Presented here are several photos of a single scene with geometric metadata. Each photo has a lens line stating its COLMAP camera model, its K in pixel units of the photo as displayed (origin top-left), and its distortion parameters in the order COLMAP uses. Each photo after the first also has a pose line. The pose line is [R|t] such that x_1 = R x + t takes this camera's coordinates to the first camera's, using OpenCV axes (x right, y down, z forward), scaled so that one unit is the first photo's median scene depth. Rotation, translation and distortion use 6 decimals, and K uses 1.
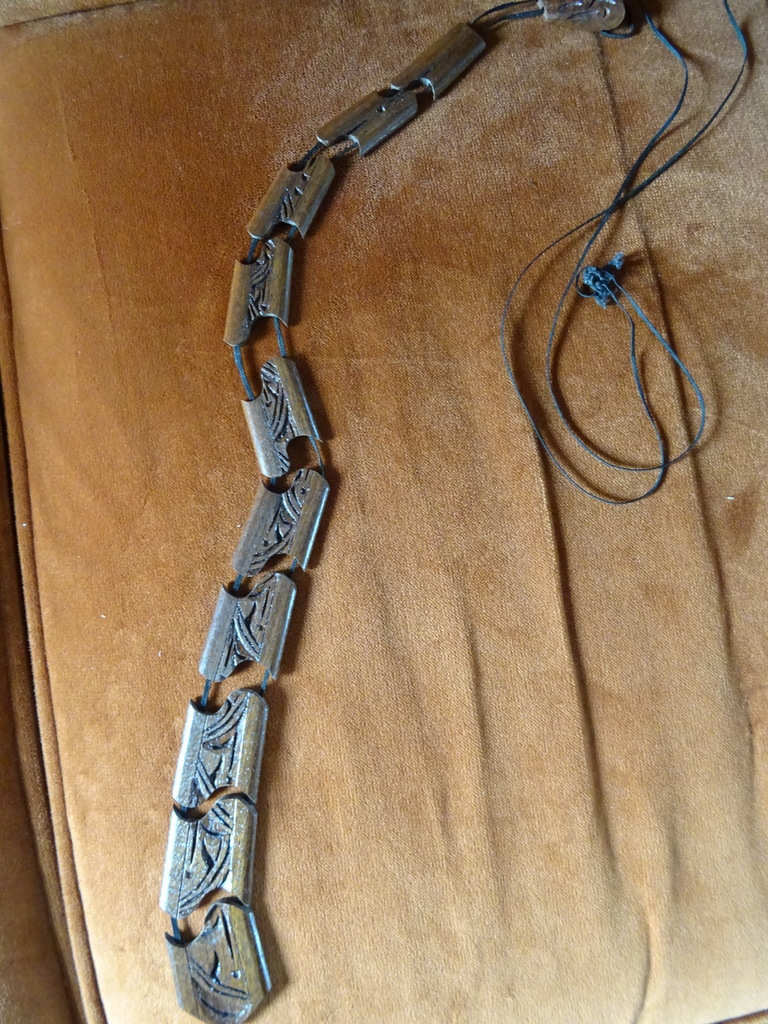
lens RADIAL K [[786.9, 0, 366.5], [0, 786.9, 511.6], [0, 0, 1]] dist [0.000899, -0.011915]
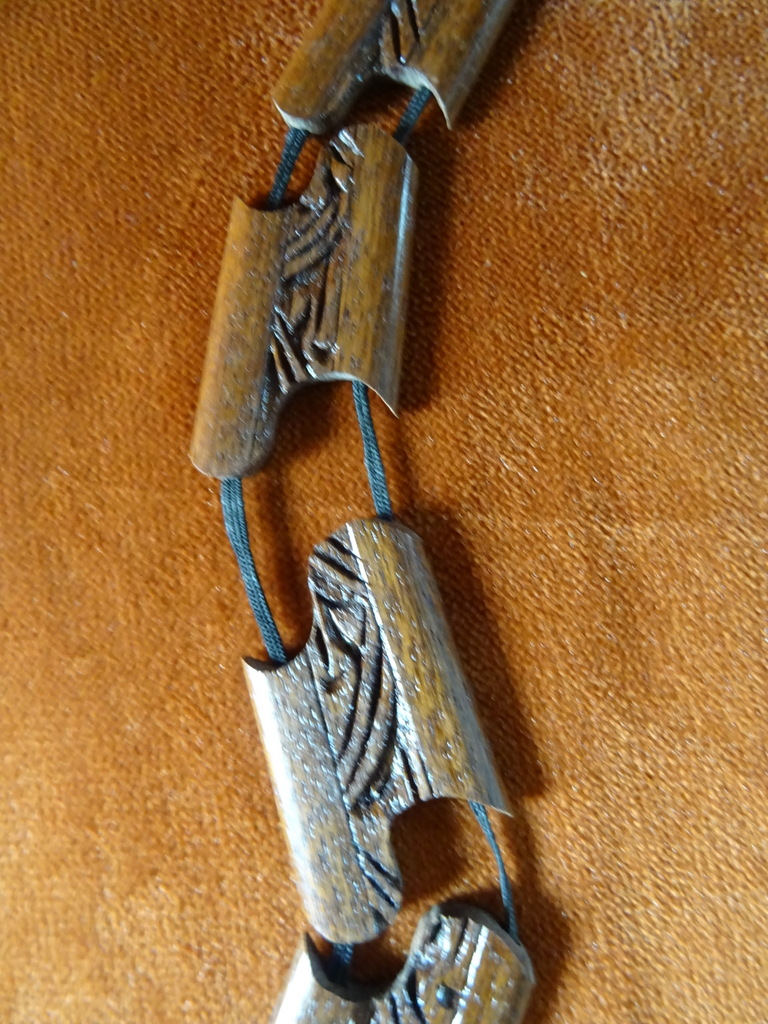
lens RADIAL K [[751.6, 0, 381.1], [0, 751.6, 497.2], [0, 0, 1]] dist [-0.000345, -0.006096]
pose [[0.998646, 0.017392, -0.049026, -0.091745], [-0.016758, 0.999771, 0.013306, -0.207247], [0.049246, -0.012466, 0.998709, 0.708624]]
